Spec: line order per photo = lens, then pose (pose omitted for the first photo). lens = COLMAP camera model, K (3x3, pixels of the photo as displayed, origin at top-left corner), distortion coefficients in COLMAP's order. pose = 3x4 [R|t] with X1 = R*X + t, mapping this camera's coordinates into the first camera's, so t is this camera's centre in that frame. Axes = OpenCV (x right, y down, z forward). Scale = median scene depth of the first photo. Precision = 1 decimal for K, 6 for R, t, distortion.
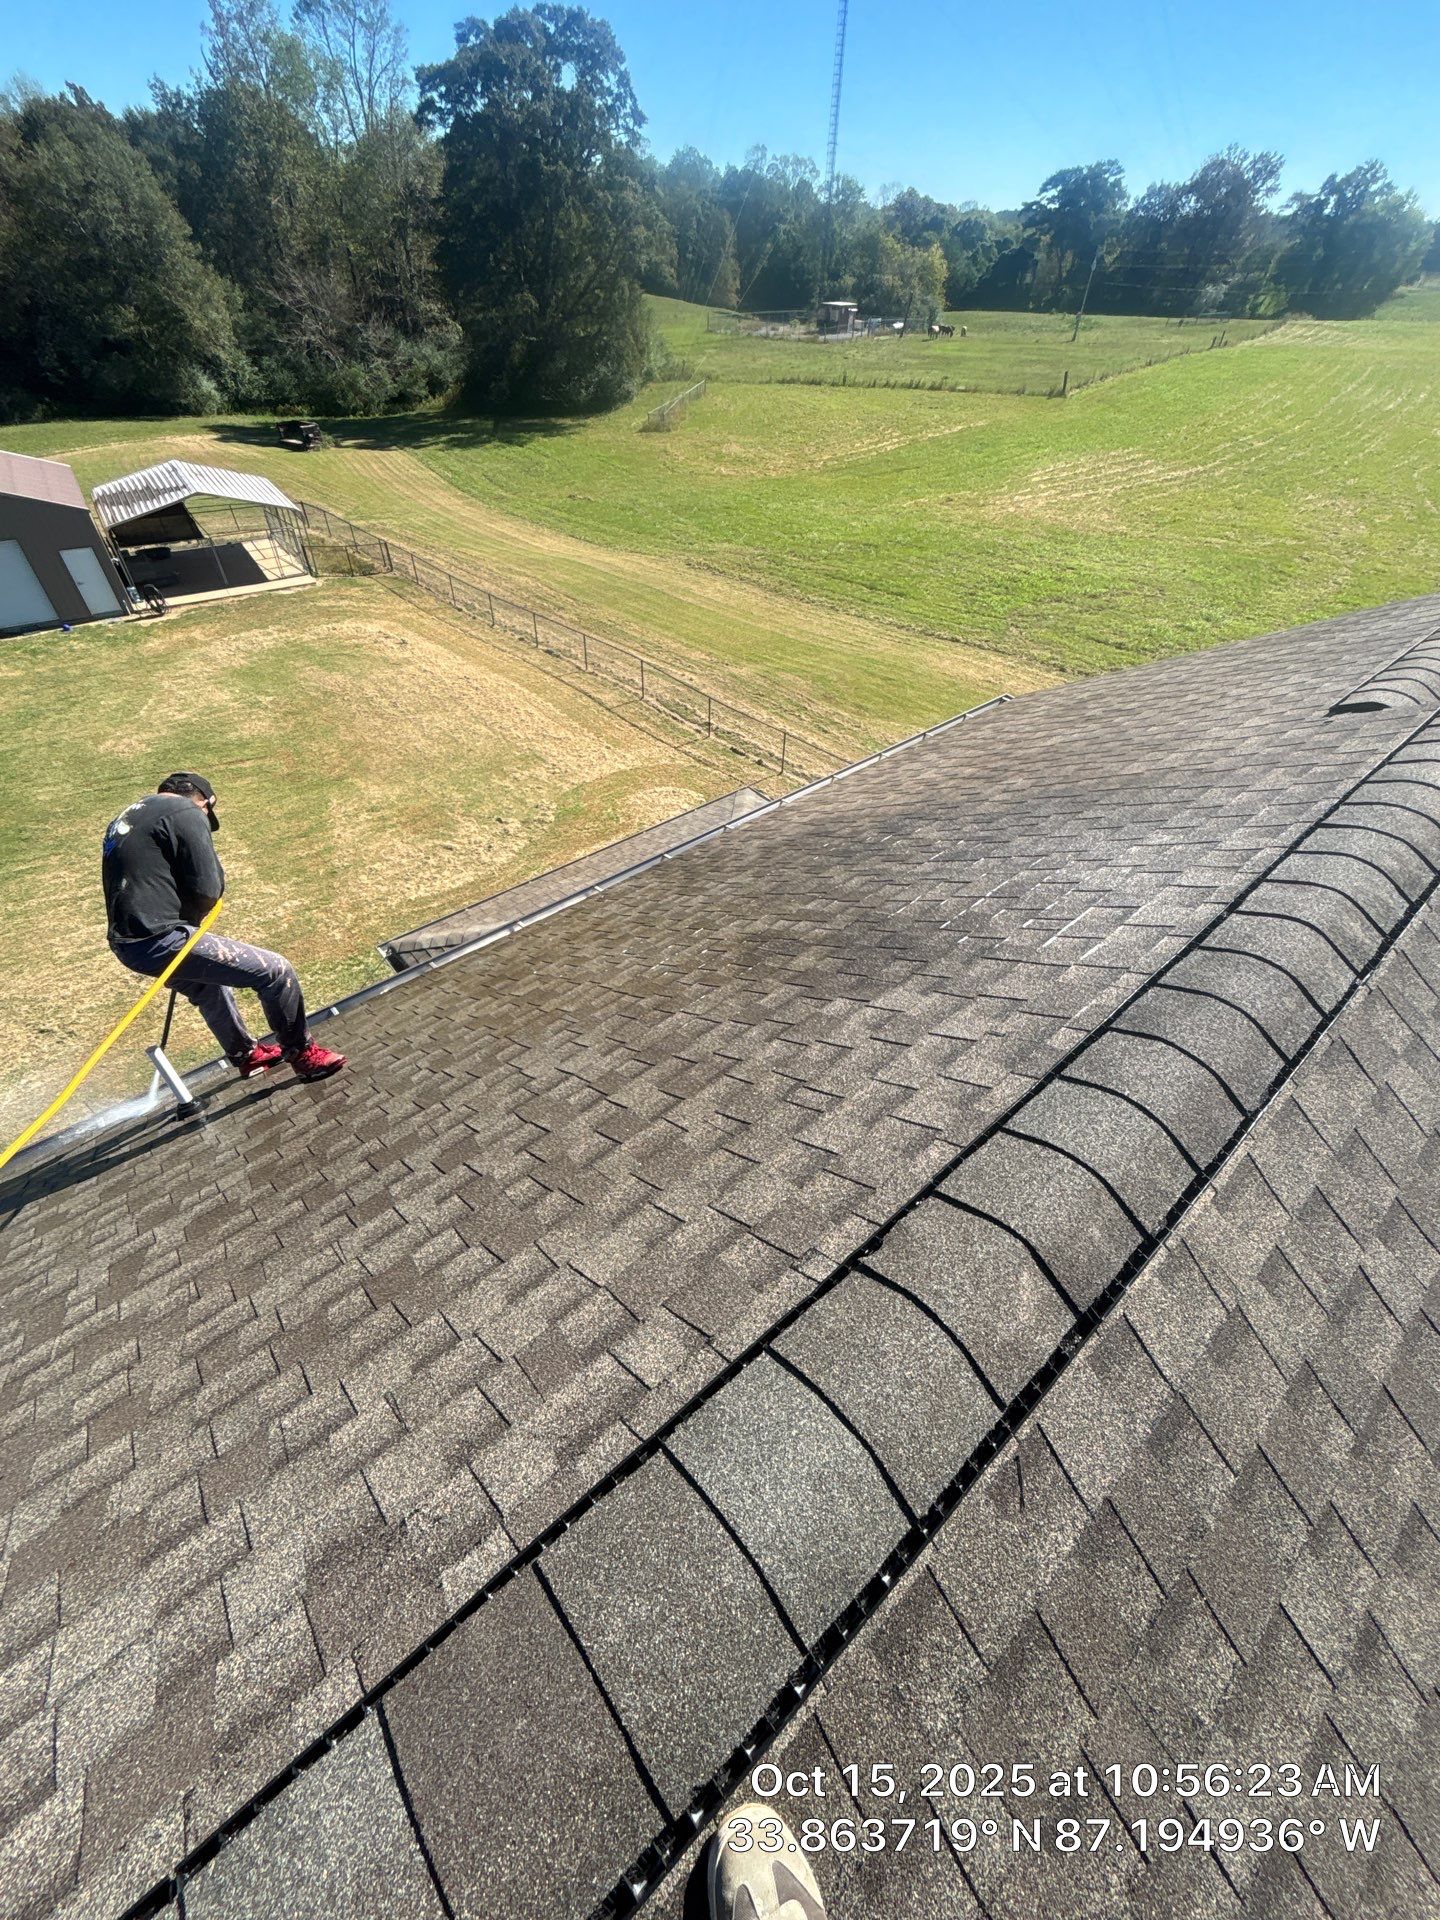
lens RADIAL K [[779.3, 0, 727.1], [0, 779.3, 960.9], [0, 0, 1]] dist [-0.004446, 0.001956]
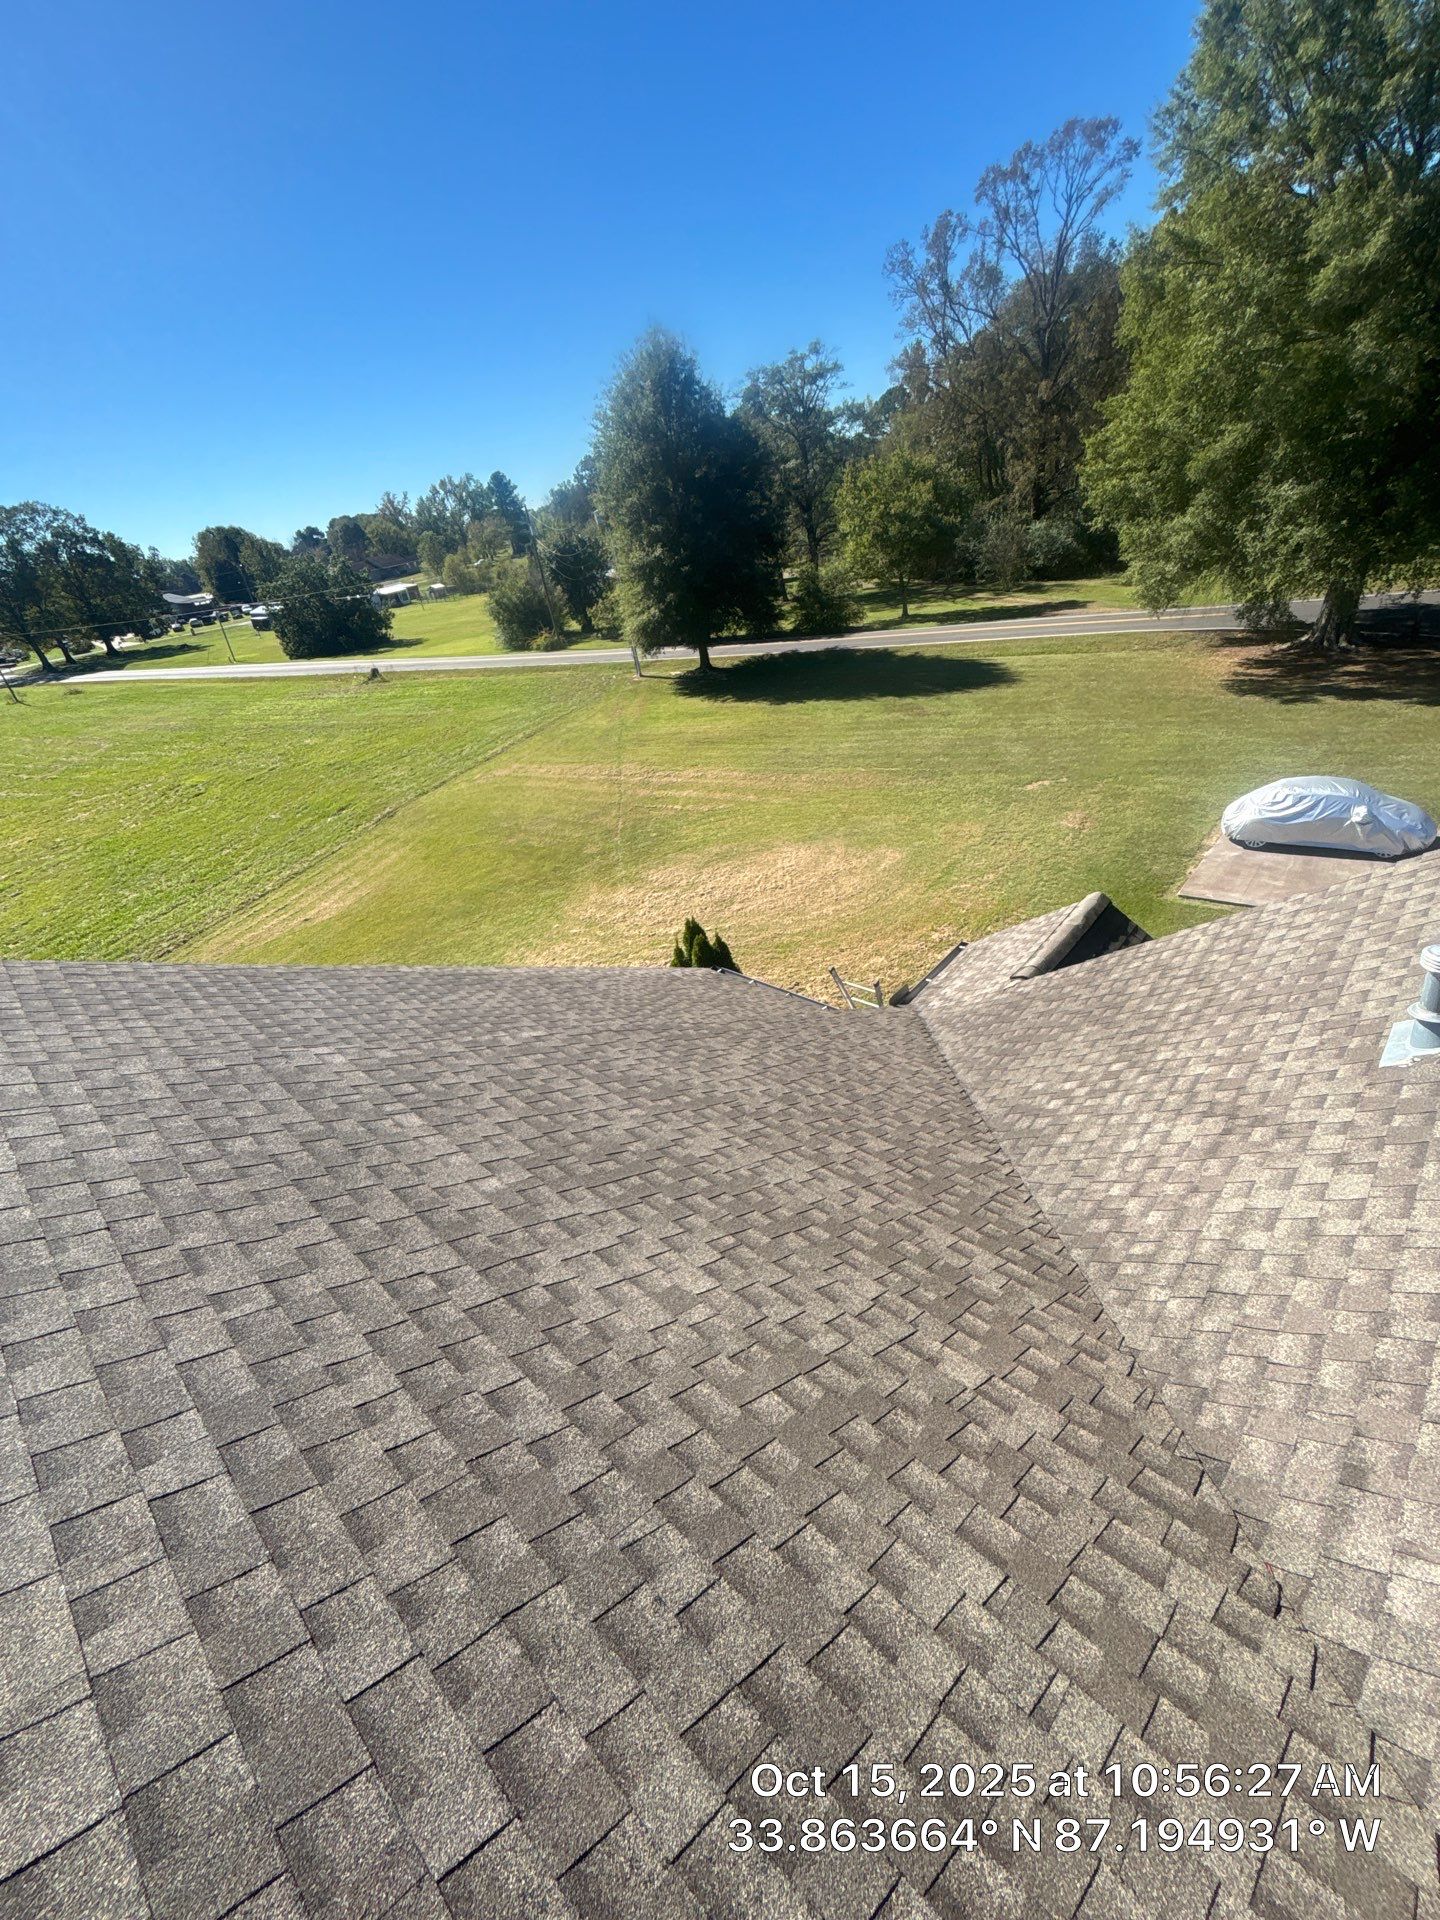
lens RADIAL K [[779.3, 0, 725.3], [0, 779.3, 956.6], [0, 0, 1]] dist [-0.004446, 0.001956]
pose [[-0.123980, -0.518355, 0.846130, 0.128852], [0.782541, 0.473233, 0.404574, 0.148623], [-0.610129, 0.712291, 0.346963, -0.265548]]
